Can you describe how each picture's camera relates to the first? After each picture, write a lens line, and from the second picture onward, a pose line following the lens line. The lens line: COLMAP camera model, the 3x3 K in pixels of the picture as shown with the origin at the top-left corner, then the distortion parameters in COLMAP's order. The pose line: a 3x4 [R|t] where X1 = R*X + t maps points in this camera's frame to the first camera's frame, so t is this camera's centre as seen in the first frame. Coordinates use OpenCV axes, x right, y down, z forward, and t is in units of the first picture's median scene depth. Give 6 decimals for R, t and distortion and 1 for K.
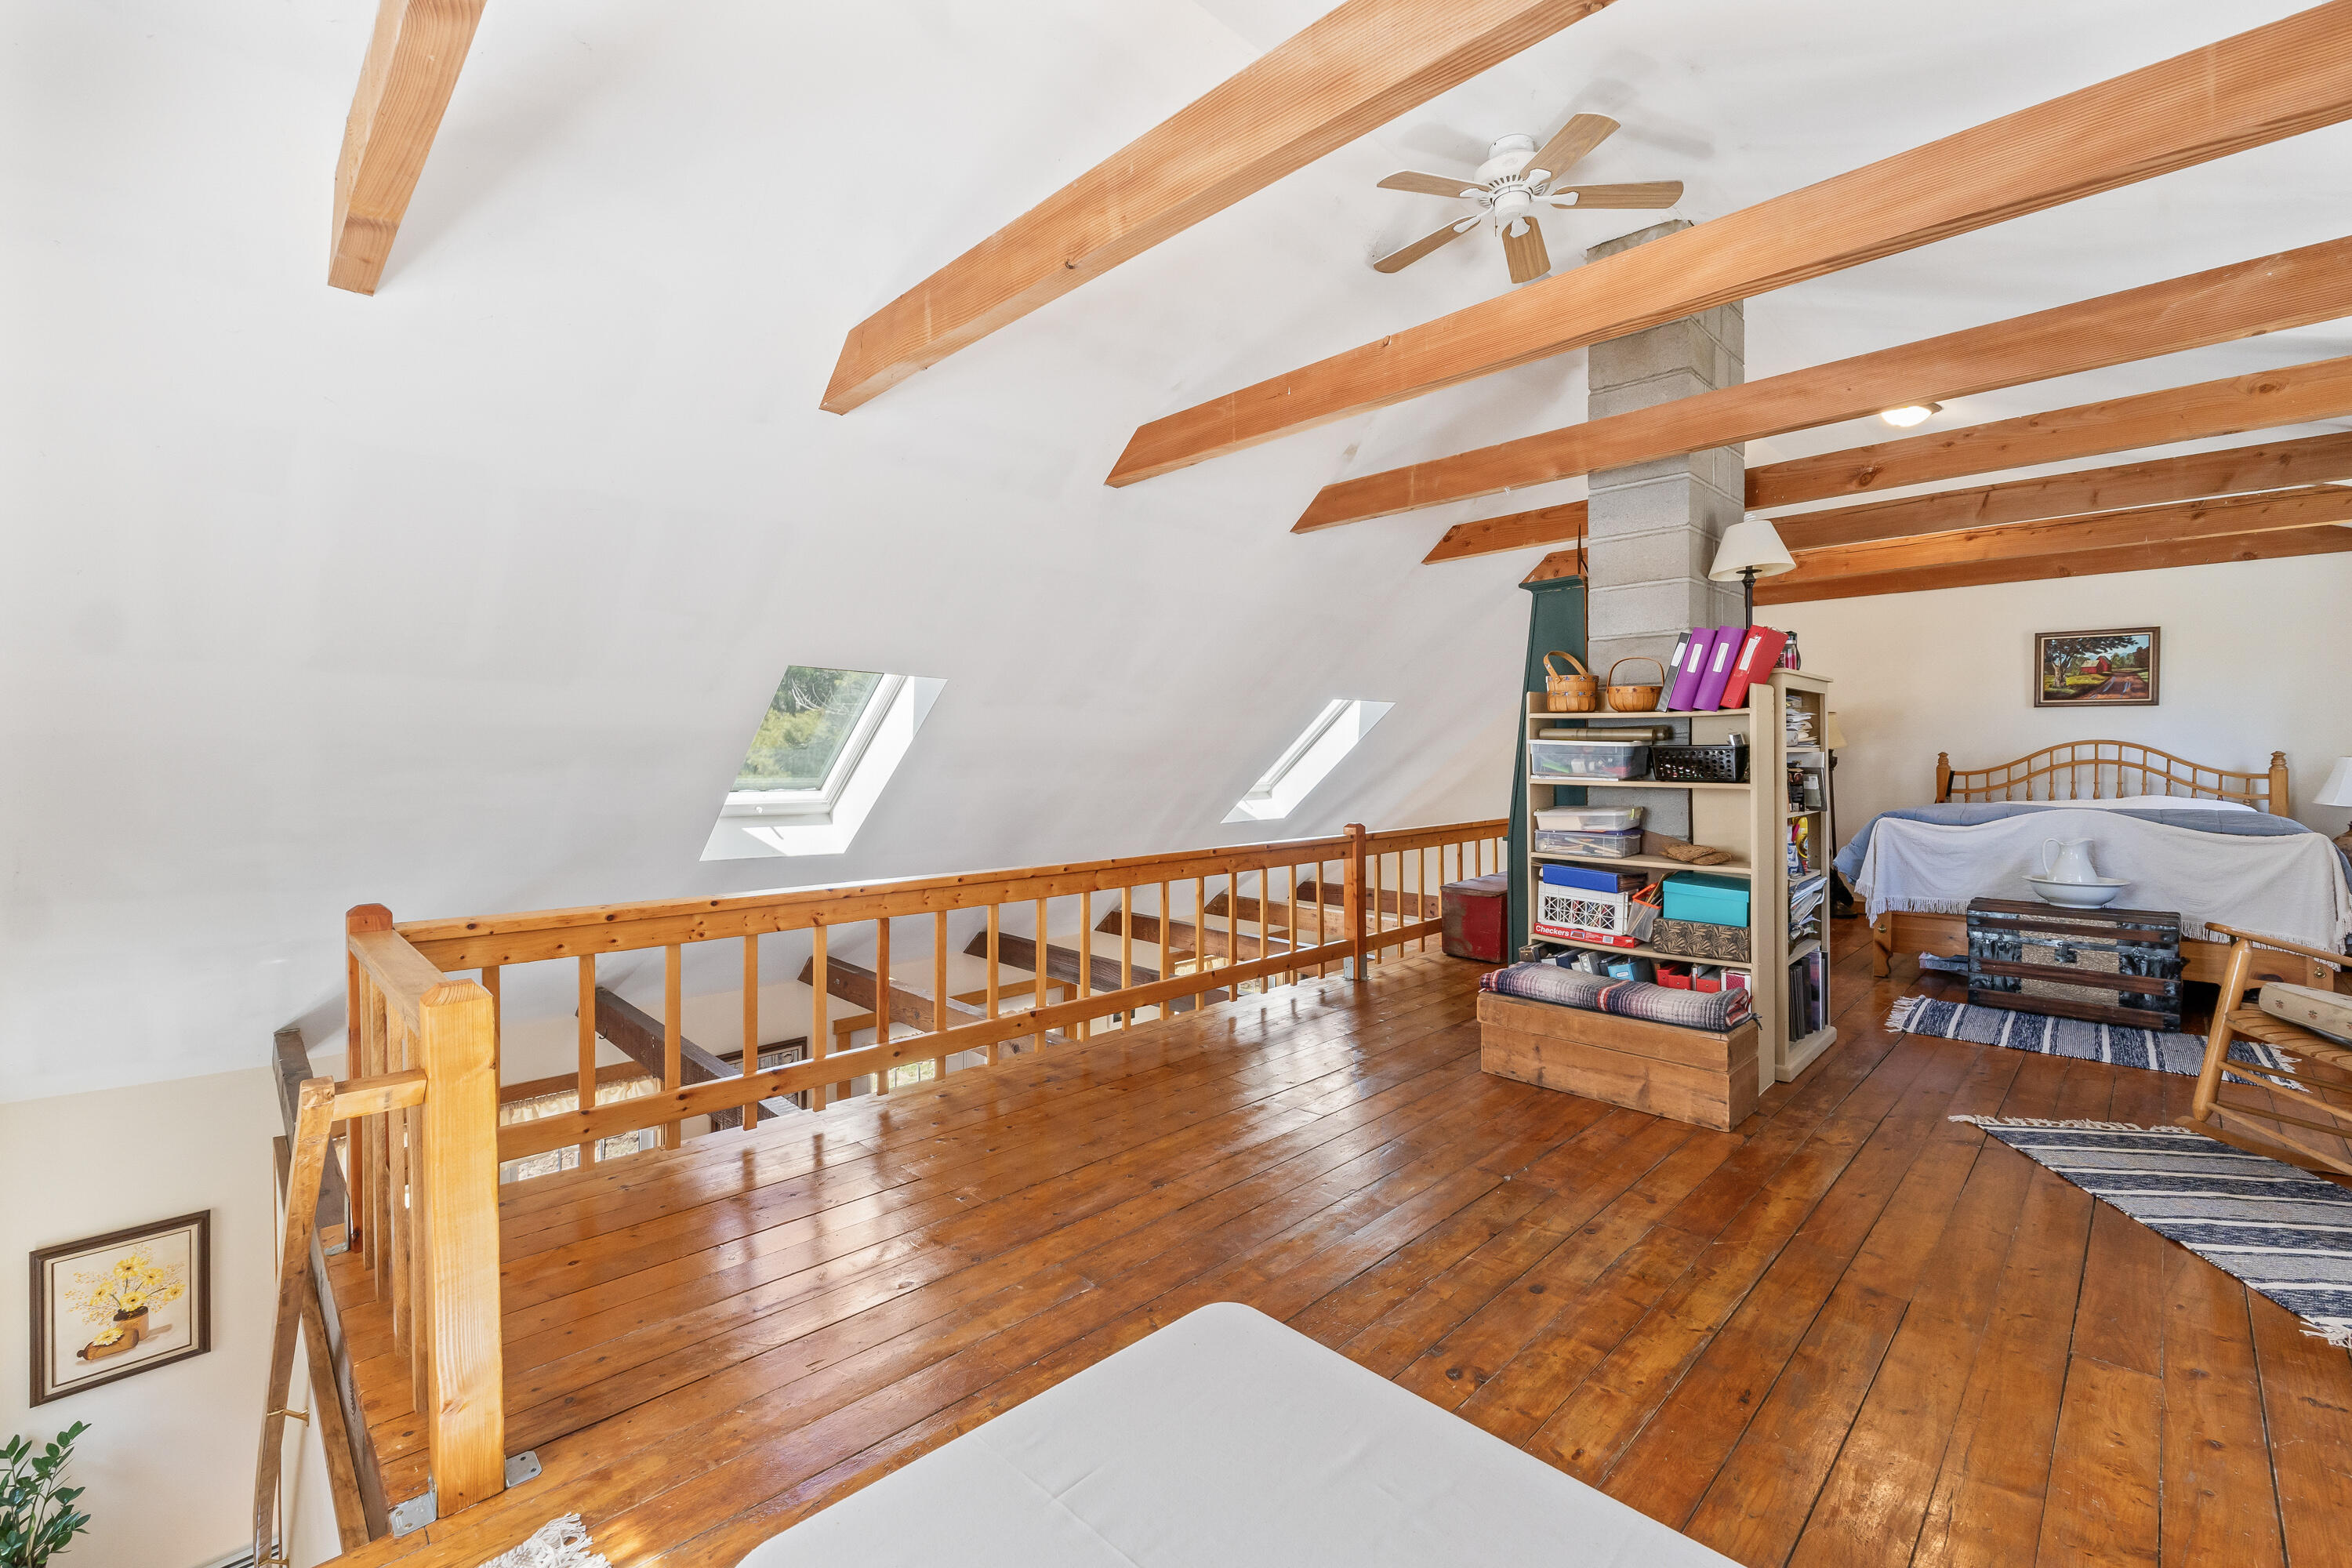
lens RADIAL K [[986.1, 0, 1169.9], [0, 986.1, 768.4], [0, 0, 1]] dist [-0.008377, -0.000599]
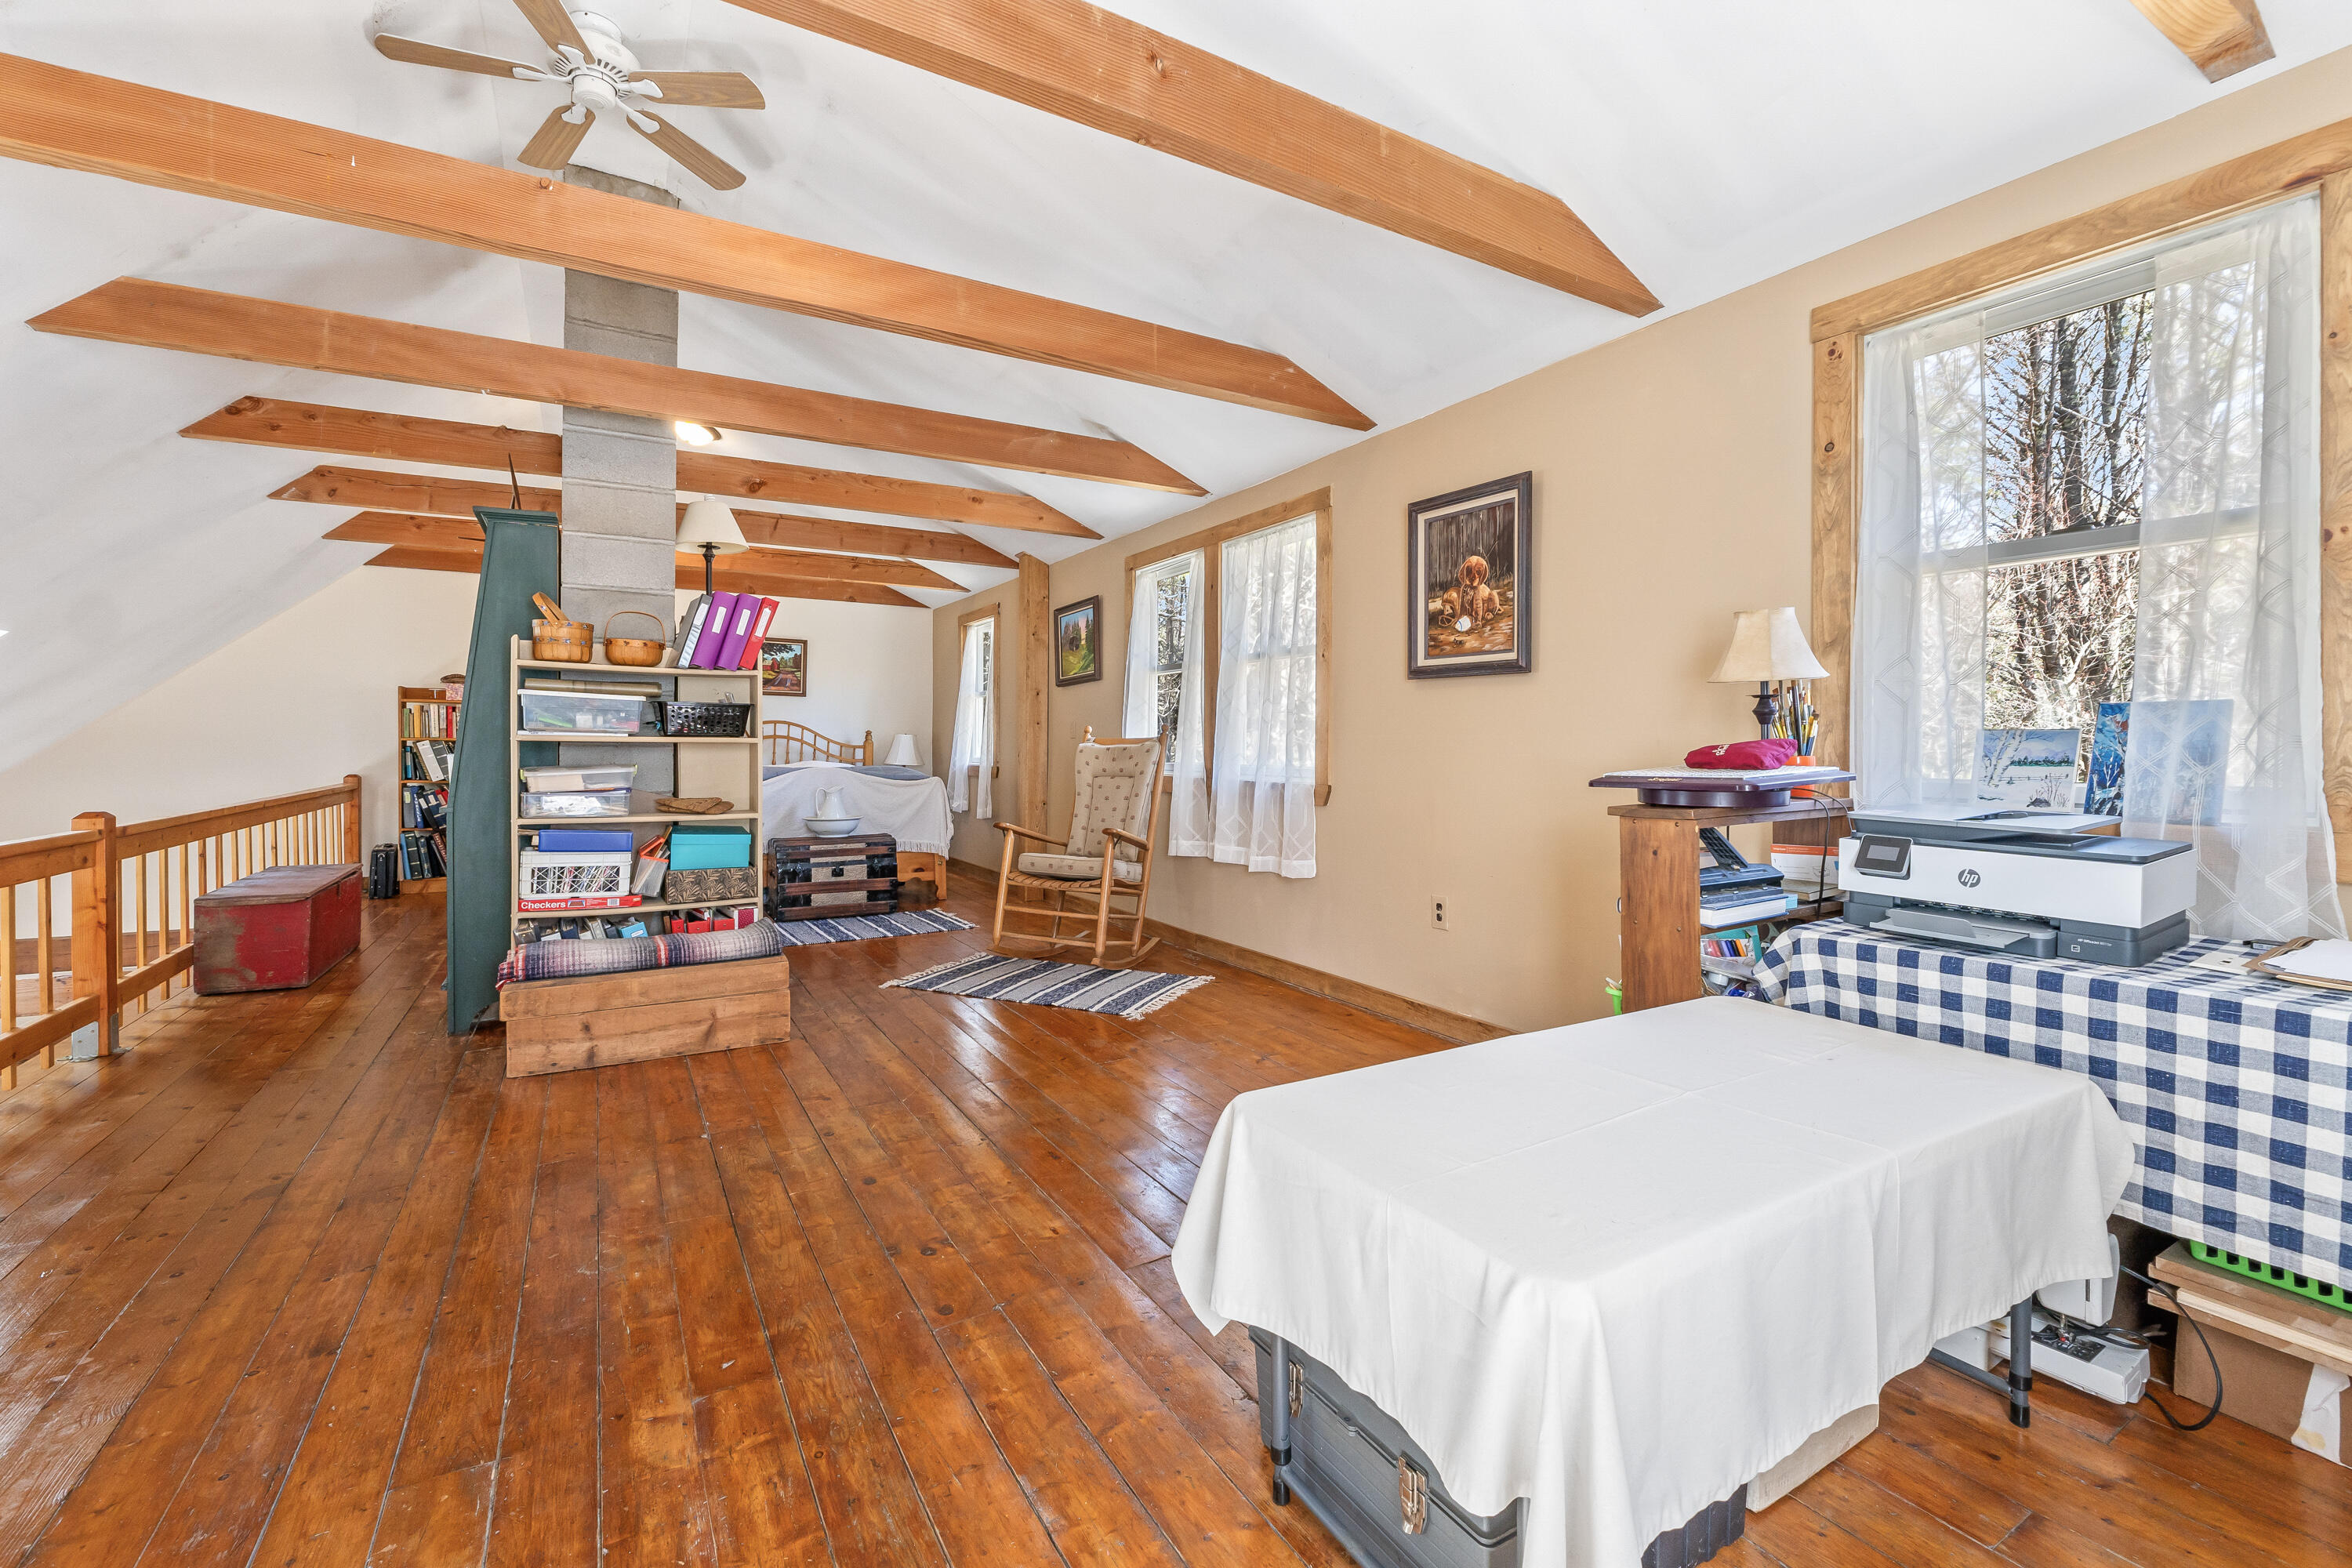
lens RADIAL K [[986.1, 0, 1168.5], [0, 986.1, 759.9], [0, 0, 1]] dist [-0.008377, -0.000599]
pose [[0.249037, -0.008647, 0.968455, -0.347903], [0.010531, 0.999925, 0.006220, 0.035247], [-0.968437, 0.008649, 0.249109, 0.236234]]
